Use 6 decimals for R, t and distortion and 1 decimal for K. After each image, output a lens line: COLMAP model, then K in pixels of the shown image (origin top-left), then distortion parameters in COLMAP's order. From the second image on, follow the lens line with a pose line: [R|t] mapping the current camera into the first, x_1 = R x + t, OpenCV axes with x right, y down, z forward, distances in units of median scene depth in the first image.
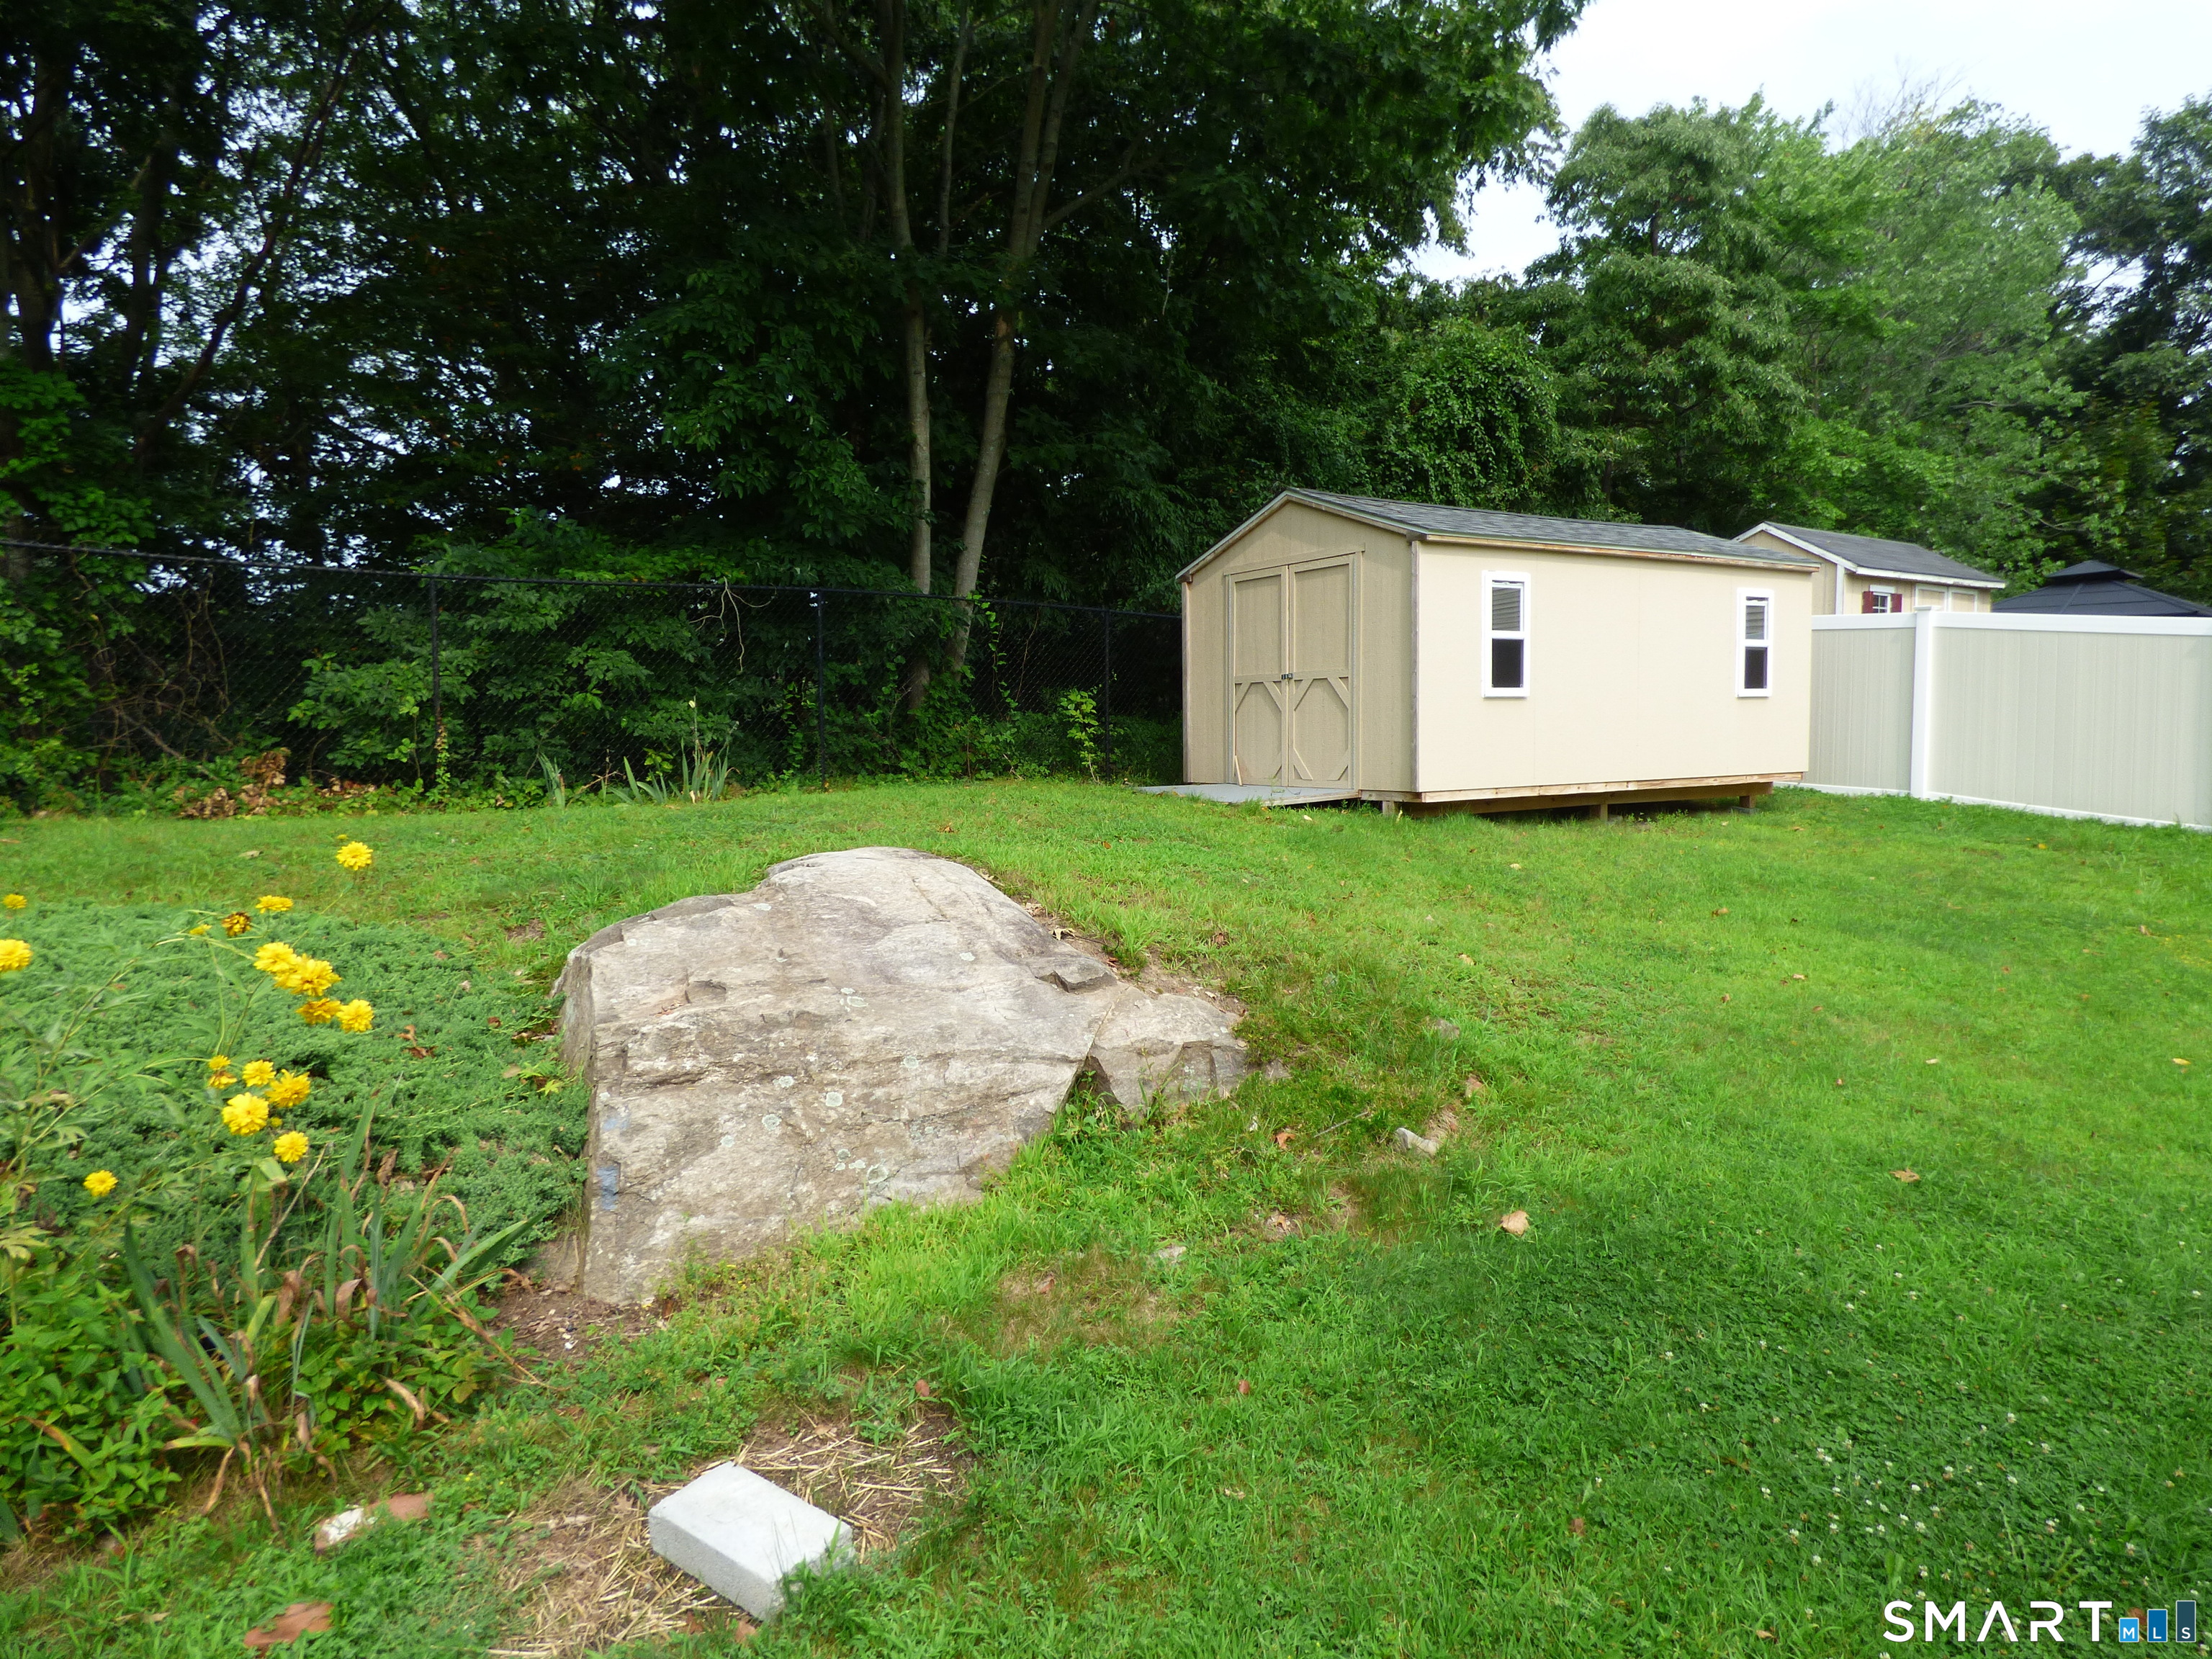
lens RADIAL K [[1368.2, 0, 1113.6], [0, 1368.2, 844.0], [0, 0, 1]] dist [0.045919, -0.031976]
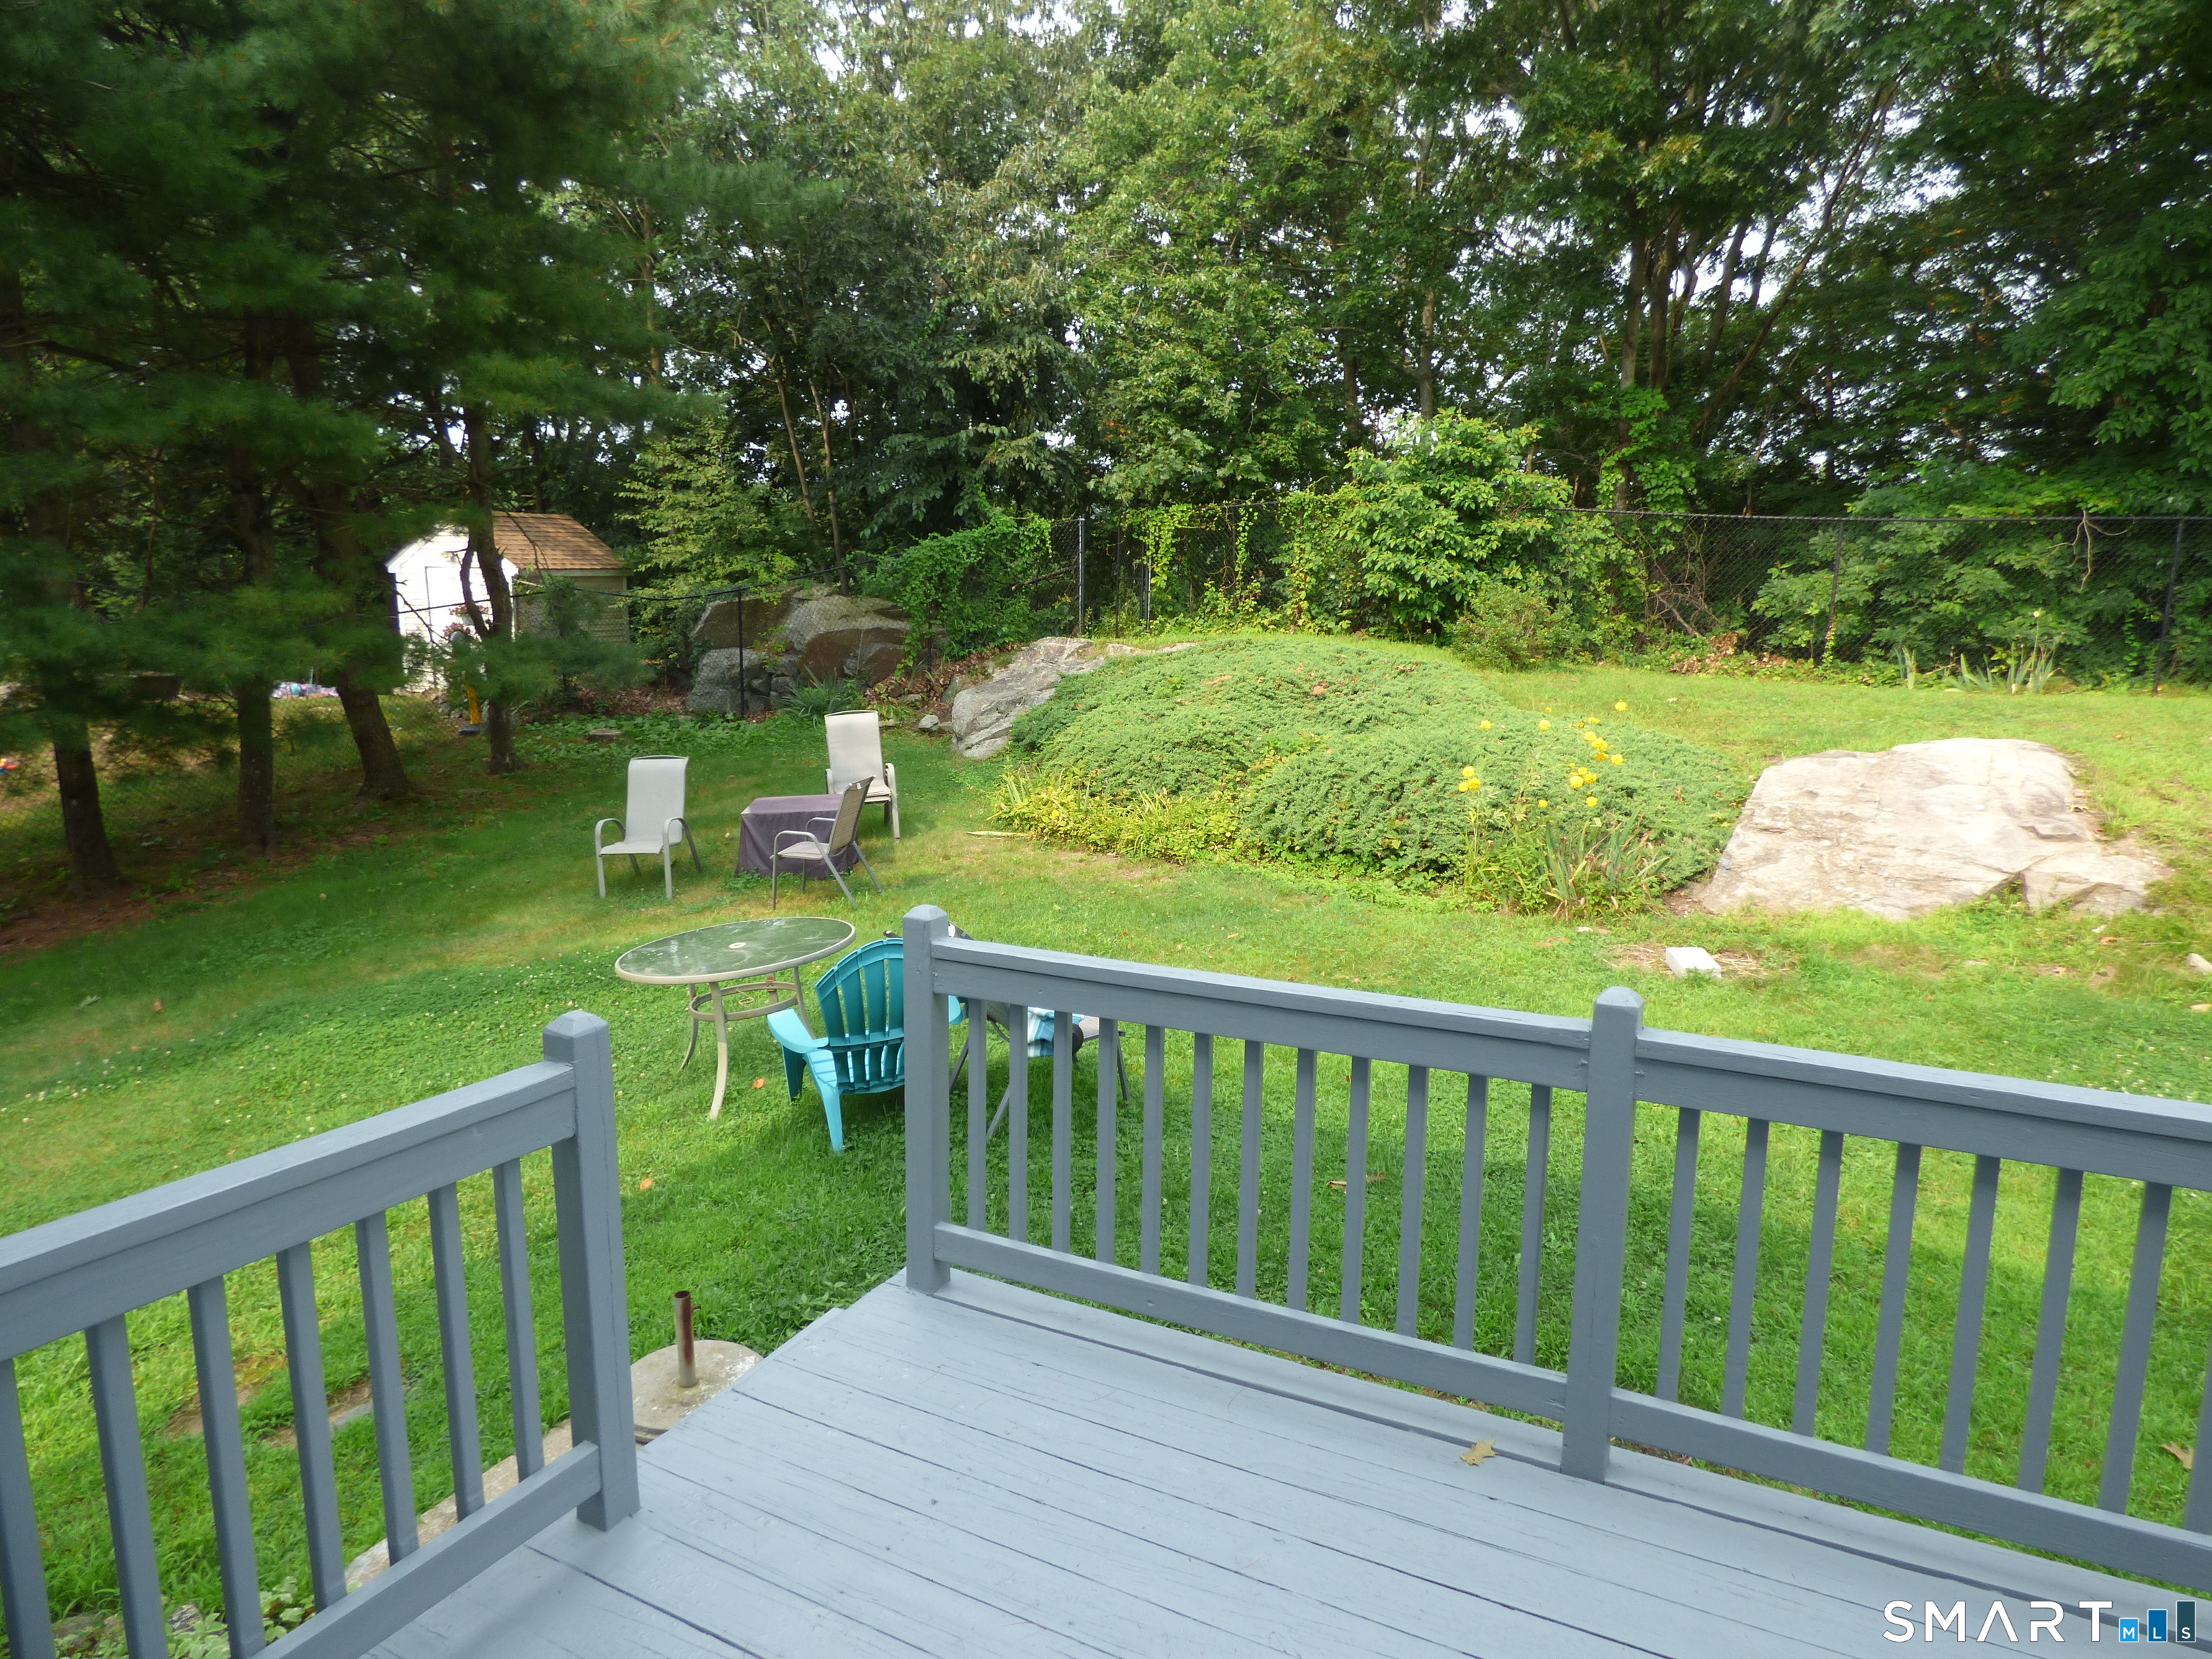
lens RADIAL K [[1377.1, 0, 1115.8], [0, 1377.1, 820.8], [0, 0, 1]] dist [0.033883, -0.074928]
pose [[0.508970, 0.179420, -0.841878, 0.356927], [-0.099021, 0.983747, 0.149790, -0.022705], [0.855070, 0.007124, 0.518463, -0.360346]]
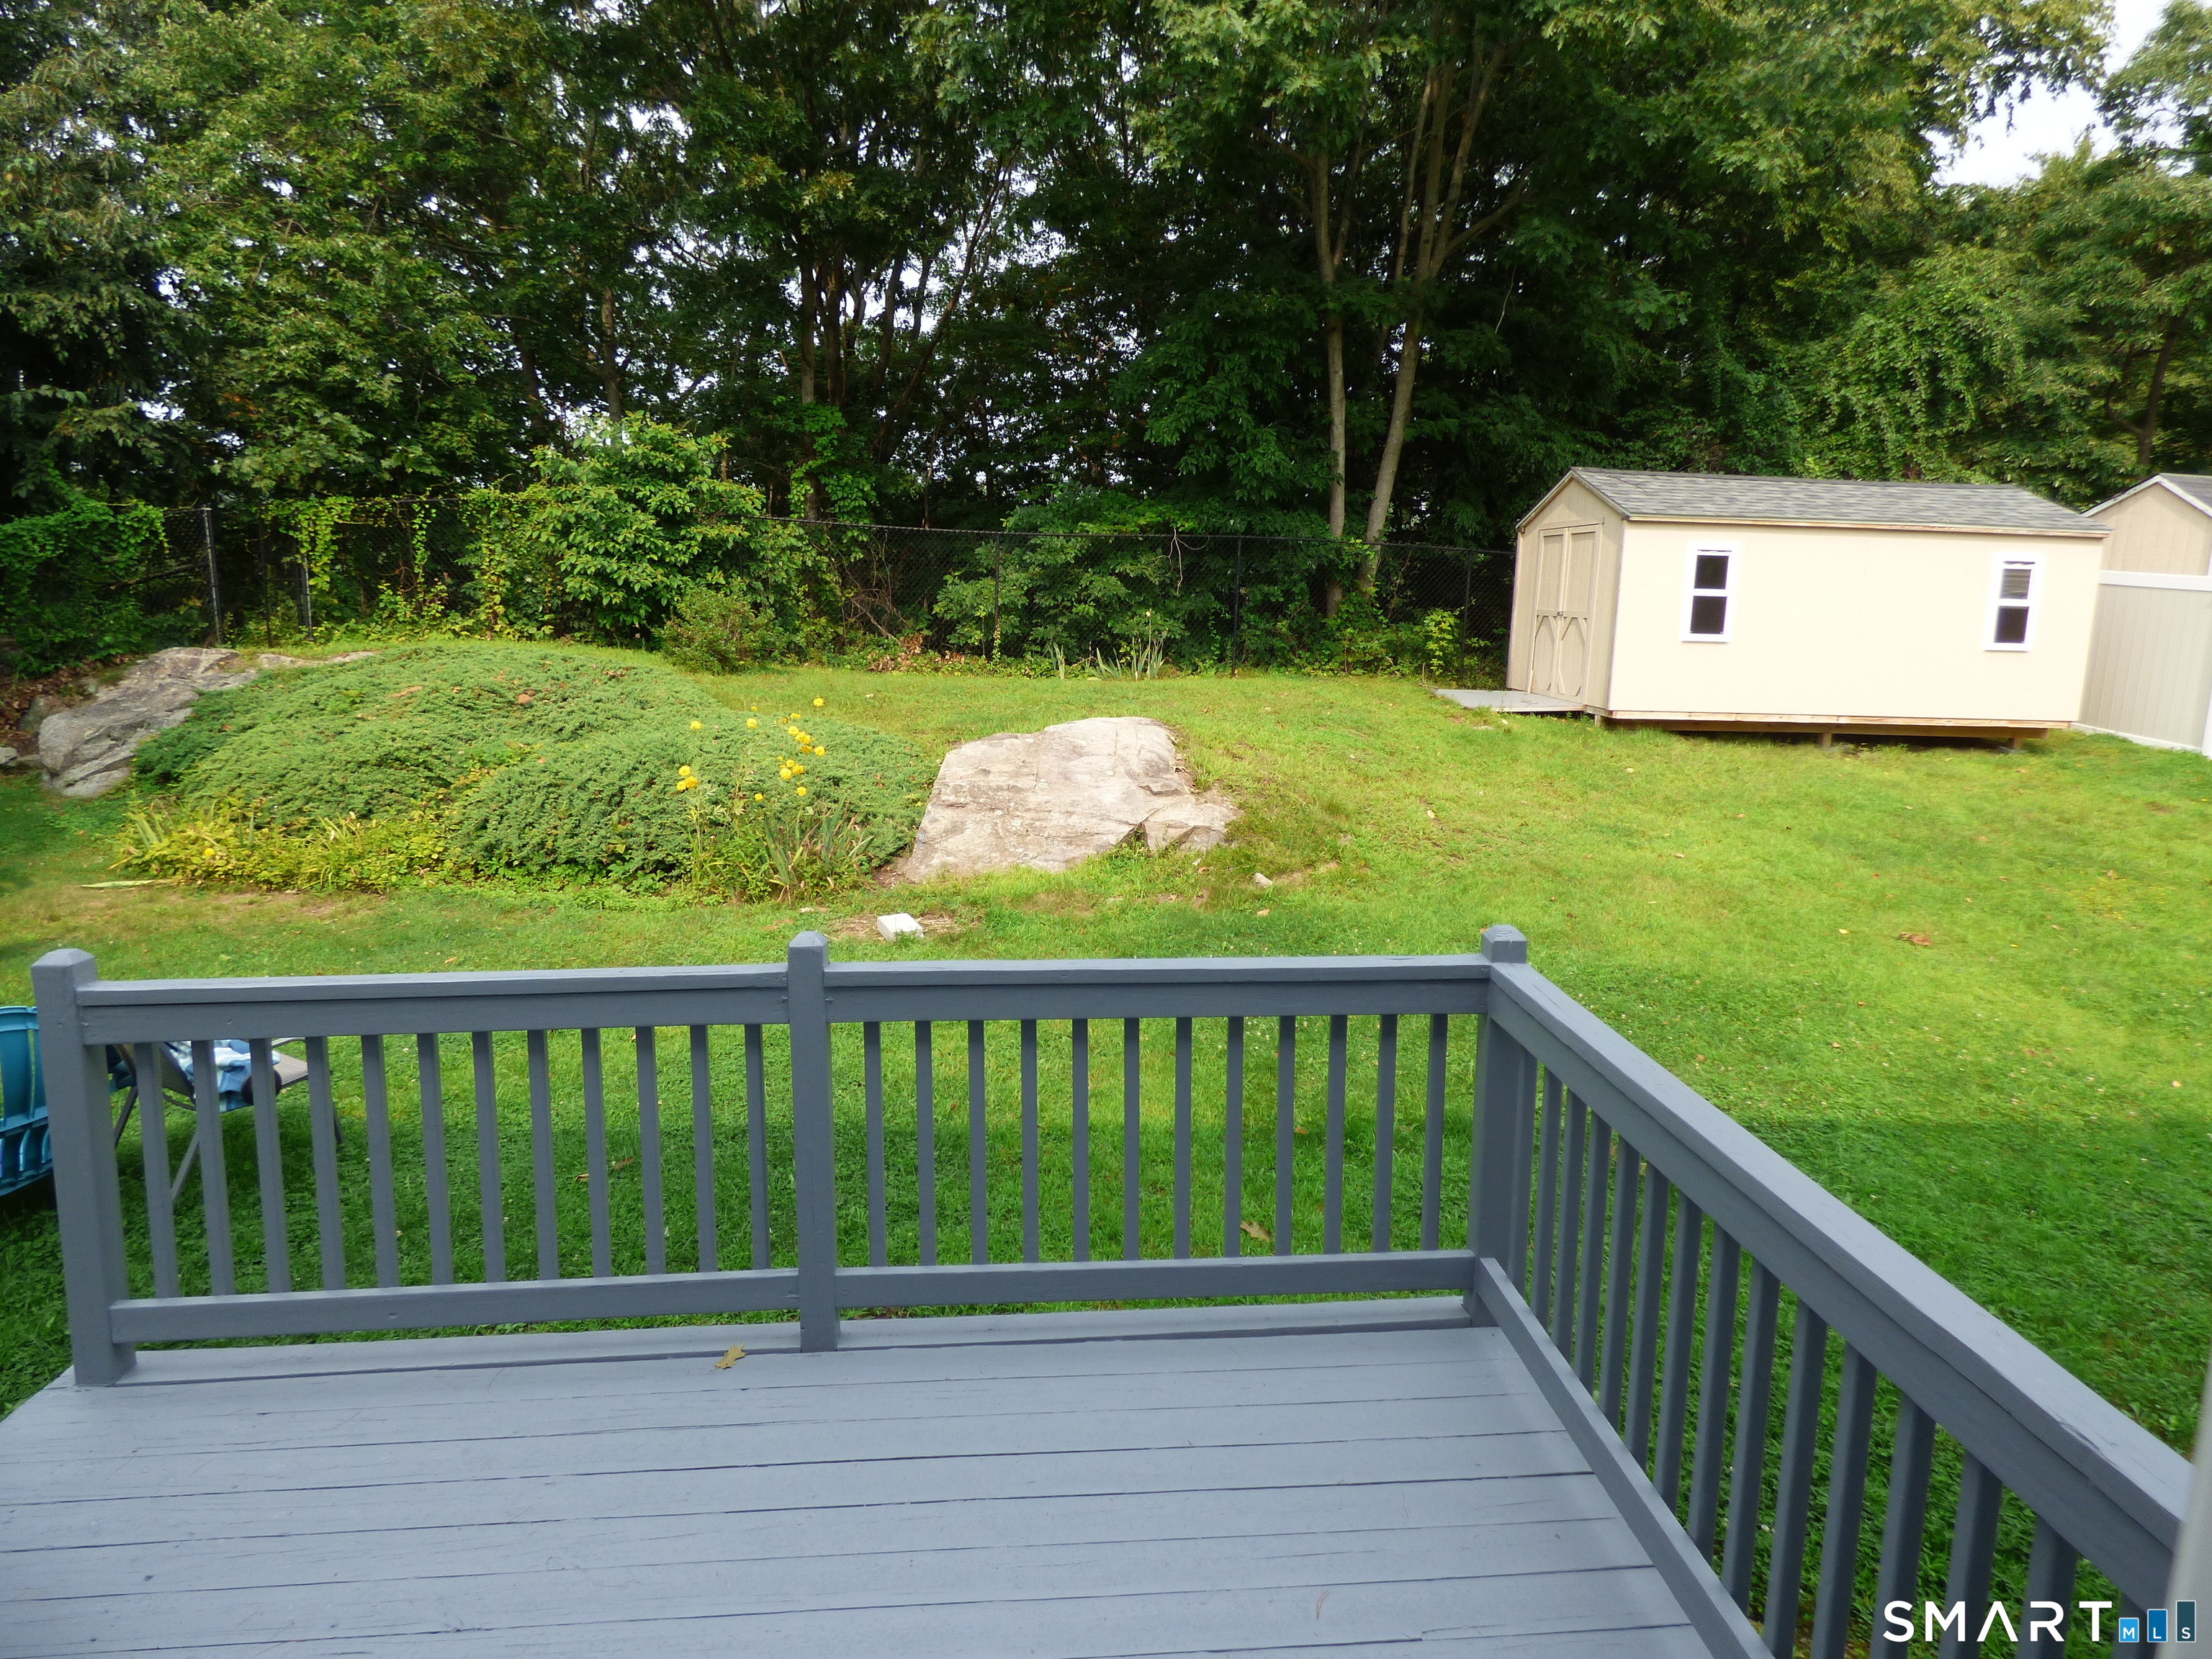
lens RADIAL K [[1383.8, 0, 1110.5], [0, 1383.8, 827.1], [0, 0, 1]] dist [-0.001938, 0.014455]
pose [[0.880825, 0.118181, -0.458455, 0.392036], [-0.079165, 0.991476, 0.103484, -0.024306], [0.466777, -0.054858, 0.882672, -0.387147]]
